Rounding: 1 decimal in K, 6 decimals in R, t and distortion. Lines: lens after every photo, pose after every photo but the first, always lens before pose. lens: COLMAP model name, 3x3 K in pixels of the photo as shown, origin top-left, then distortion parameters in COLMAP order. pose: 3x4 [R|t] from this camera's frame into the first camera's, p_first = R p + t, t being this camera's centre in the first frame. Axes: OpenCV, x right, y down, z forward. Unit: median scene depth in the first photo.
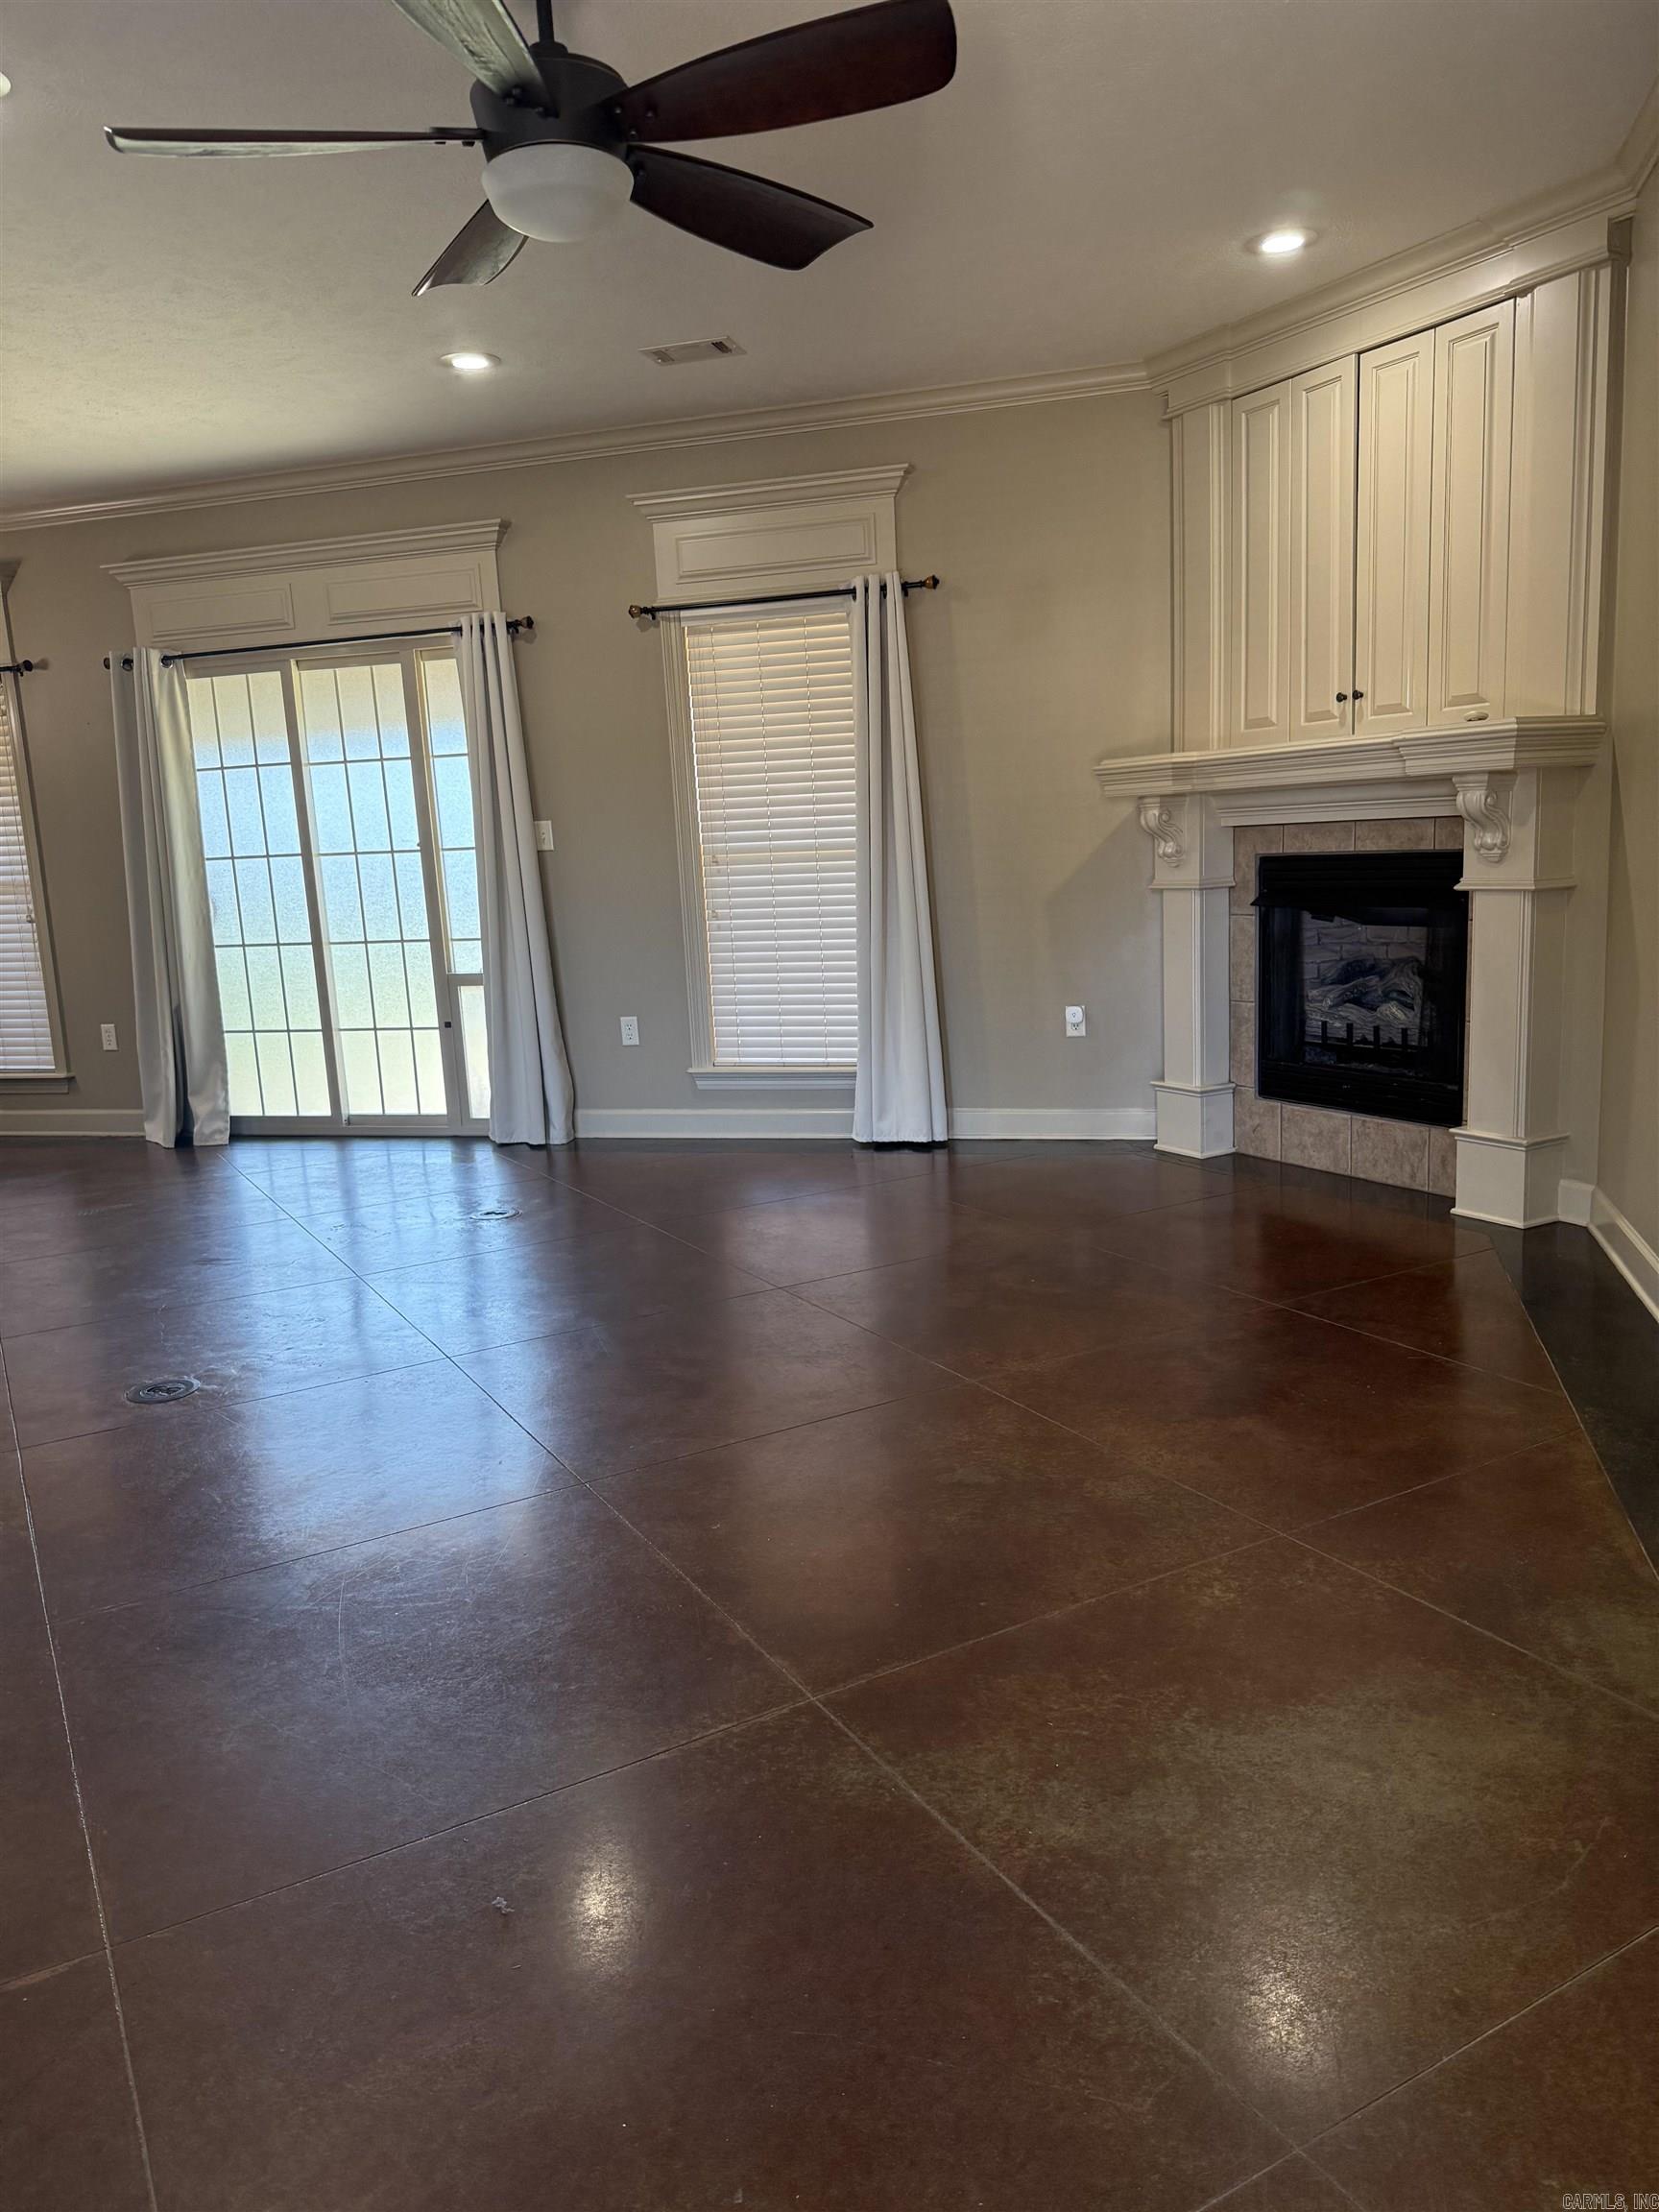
lens RADIAL K [[1548.4, 0, 801.7], [0, 1548.4, 1109.0], [0, 0, 1]] dist [0.052799, -0.079813]
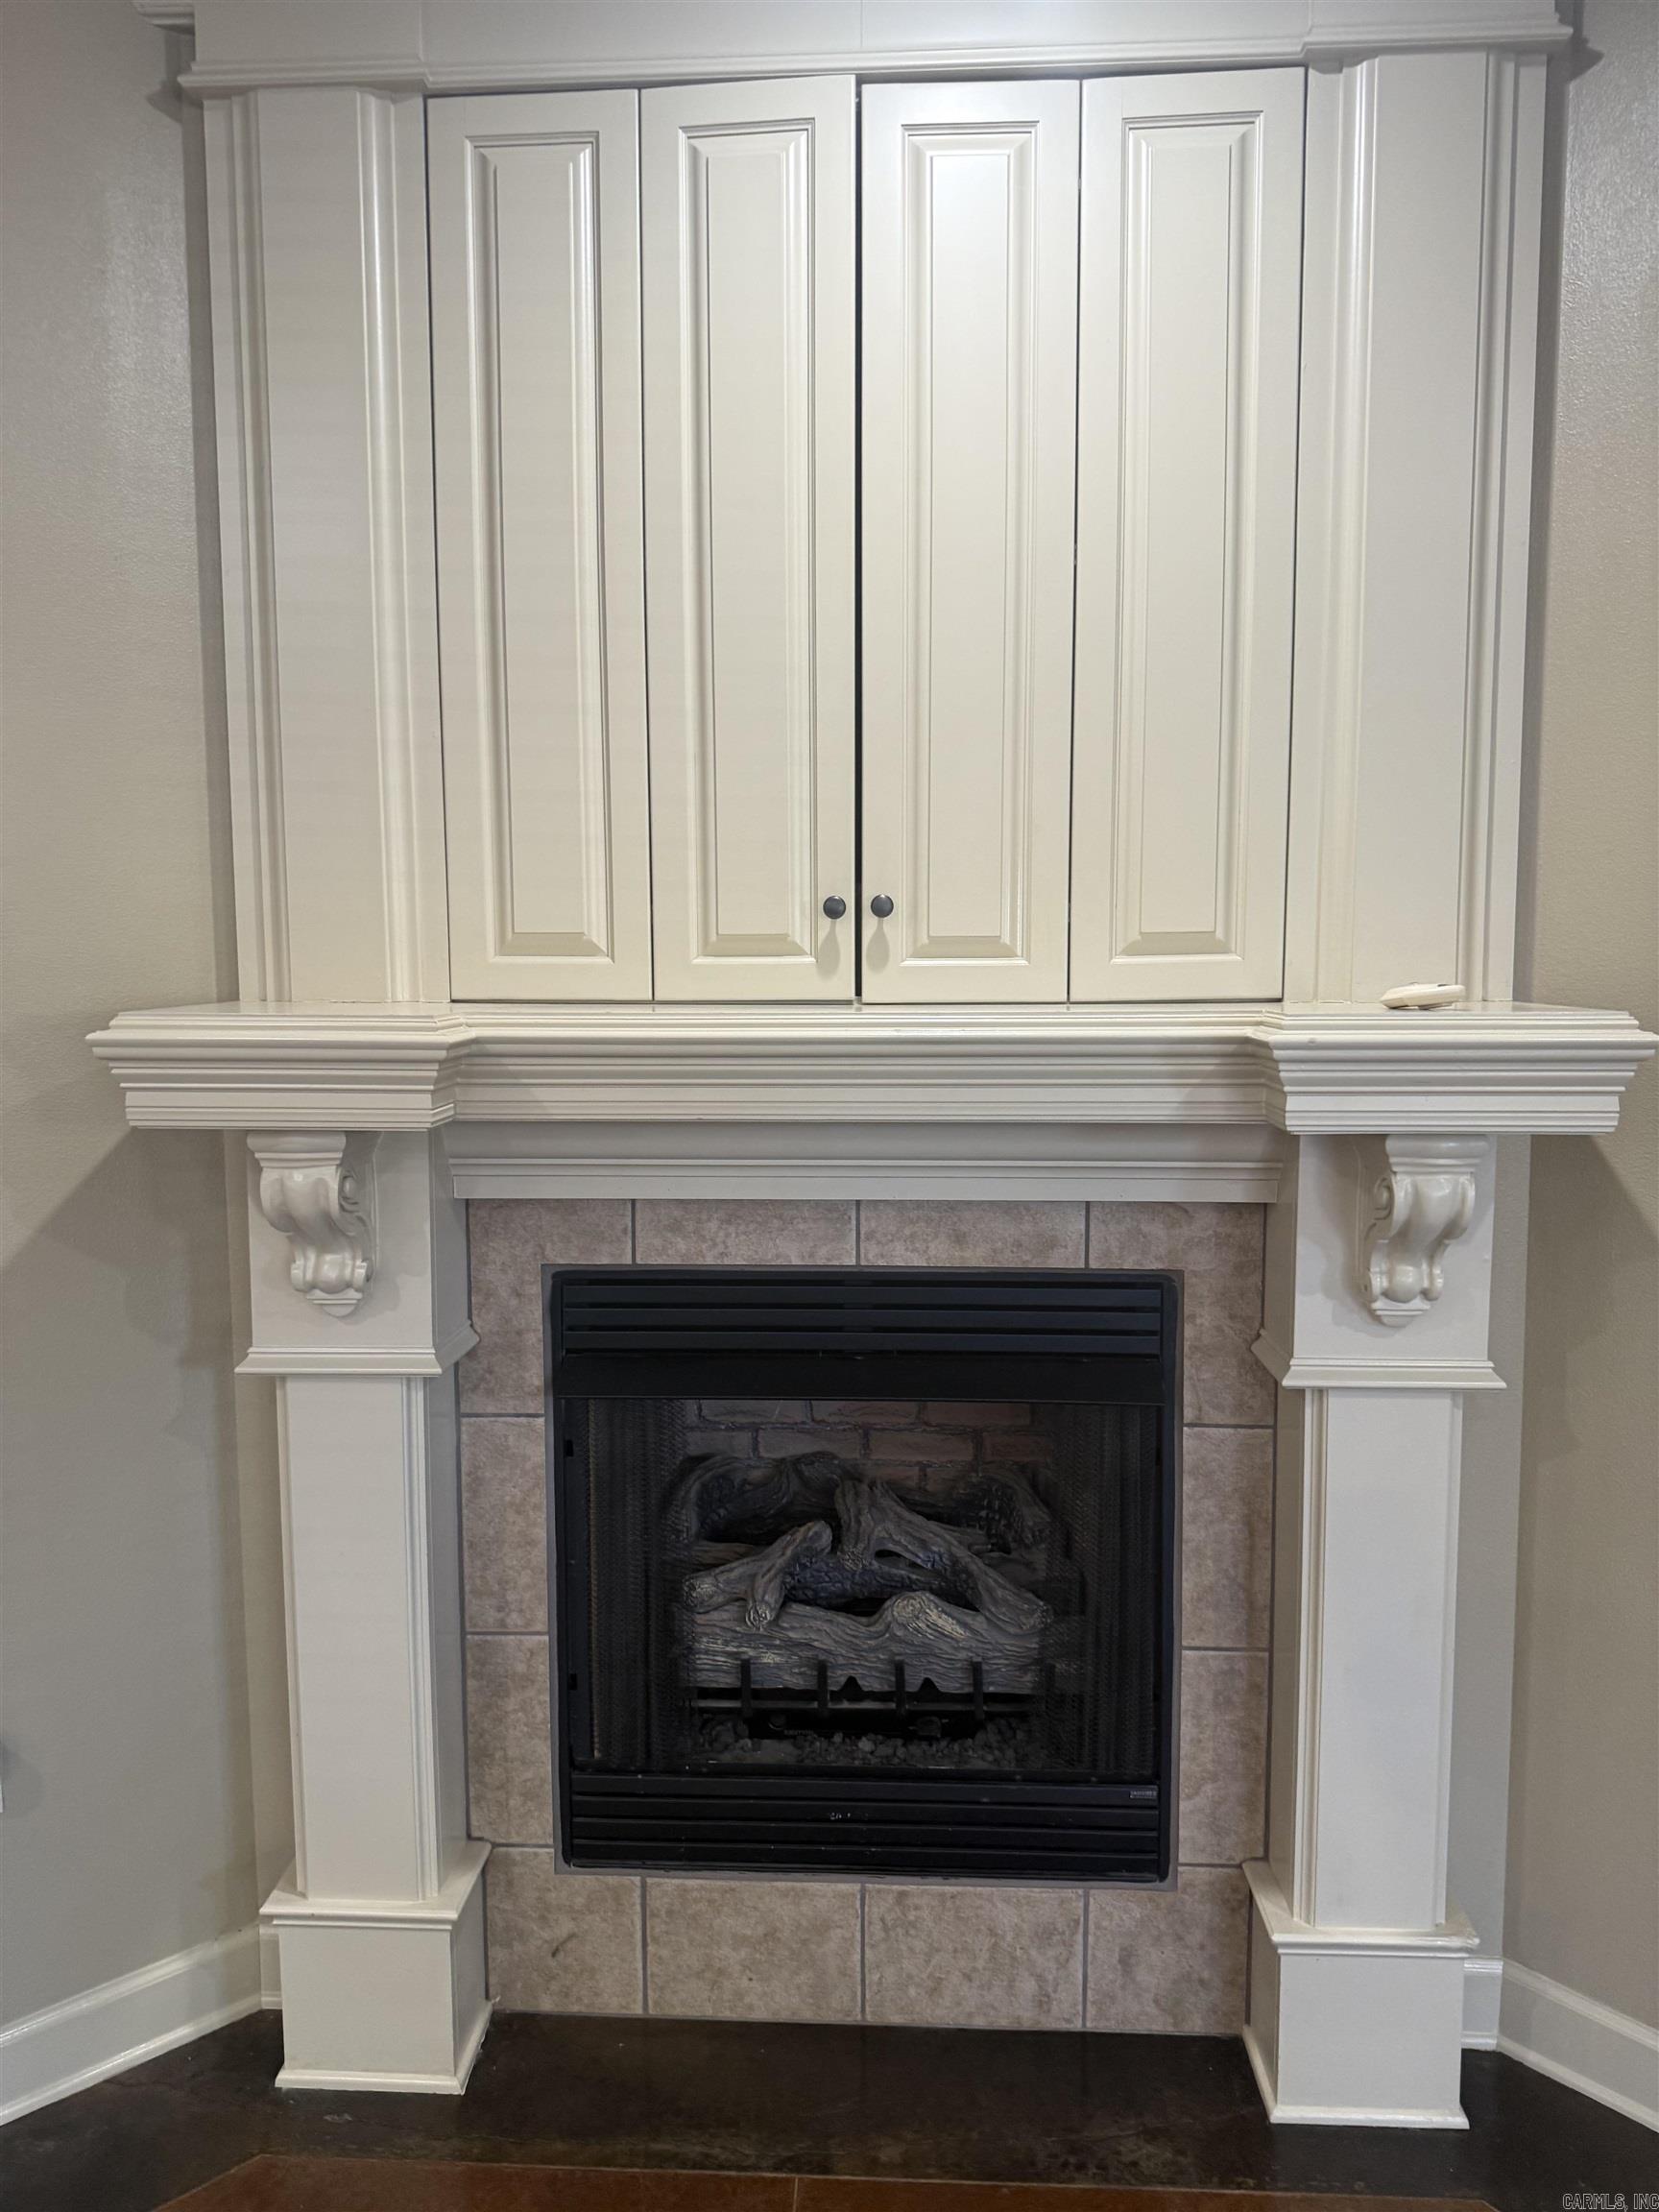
lens RADIAL K [[1548.4, 0, 820.3], [0, 1548.4, 1116.6], [0, 0, 1]] dist [0.052799, -0.079813]
pose [[0.537821, -0.032745, 0.842423, 0.000211], [0.125300, 0.991252, -0.041465, -0.181318], [-0.833696, 0.127856, 0.537219, 0.745759]]
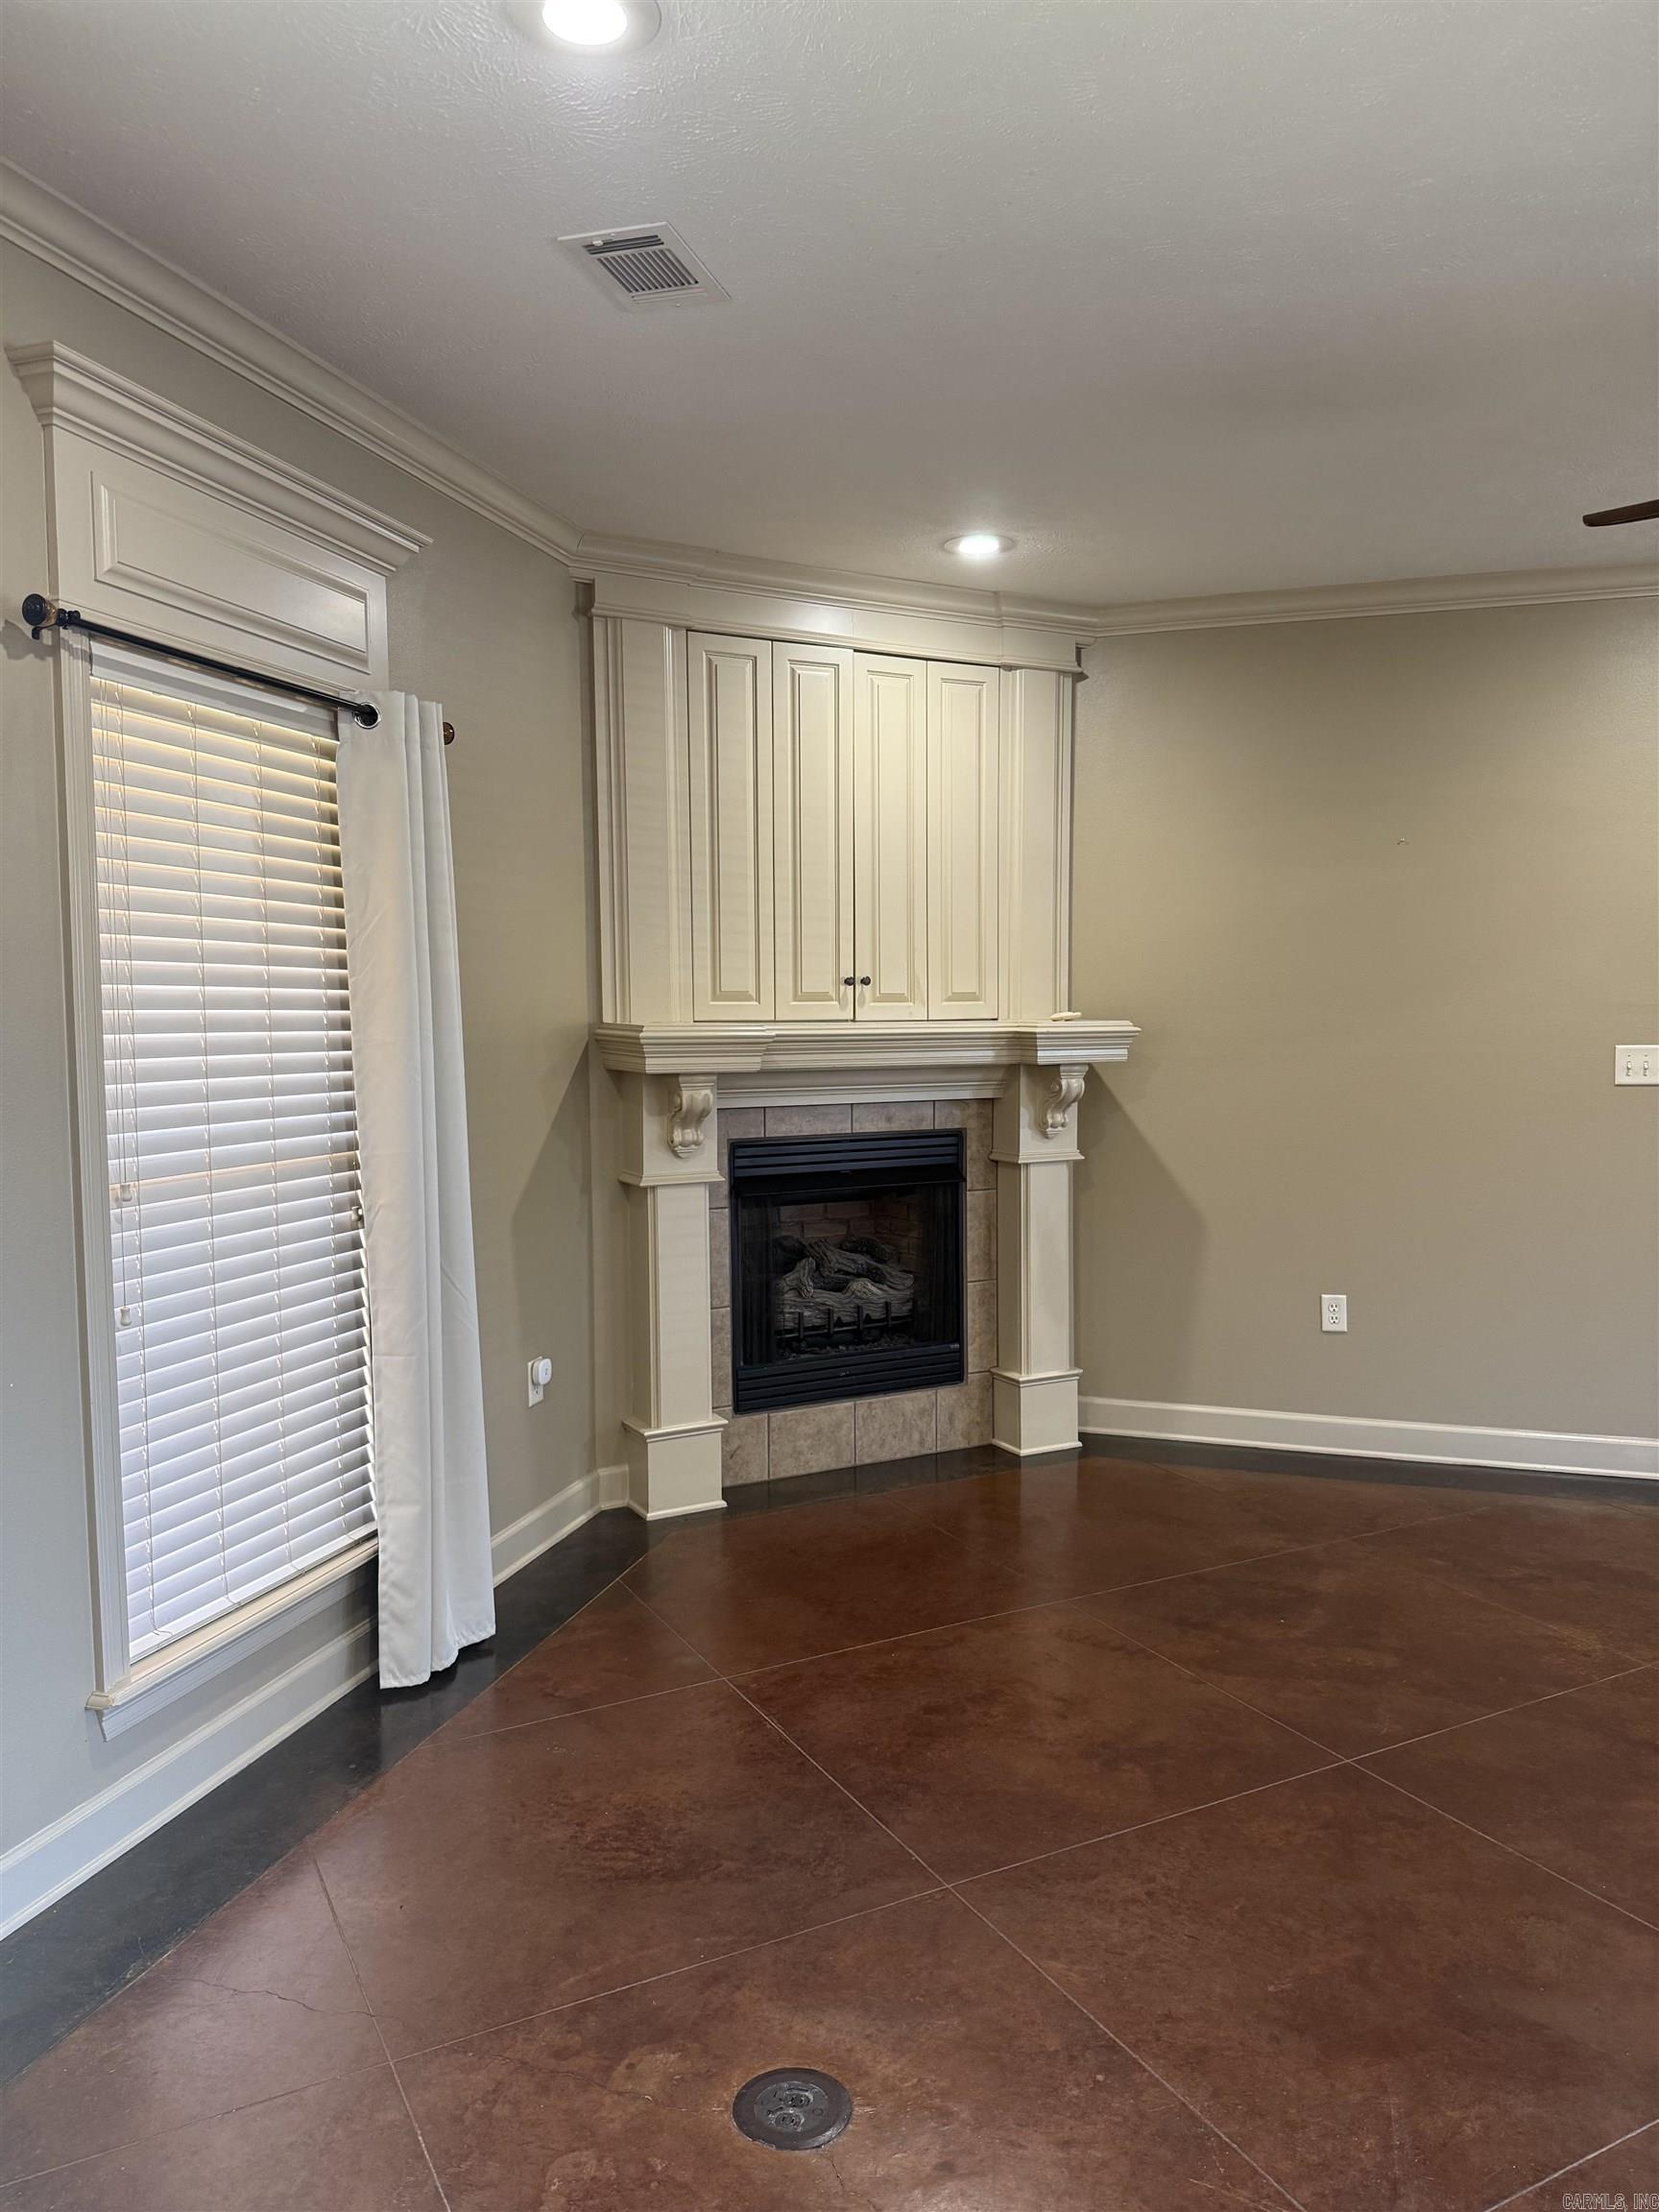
lens RADIAL K [[1548.4, 0, 820.5], [0, 1548.4, 1124.9], [0, 0, 1]] dist [0.052799, -0.079813]
pose [[0.026427, -0.023195, 0.999382, -0.597001], [0.181239, 0.983274, 0.018028, -0.183459], [-0.983084, 0.180650, 0.030189, 0.945581]]
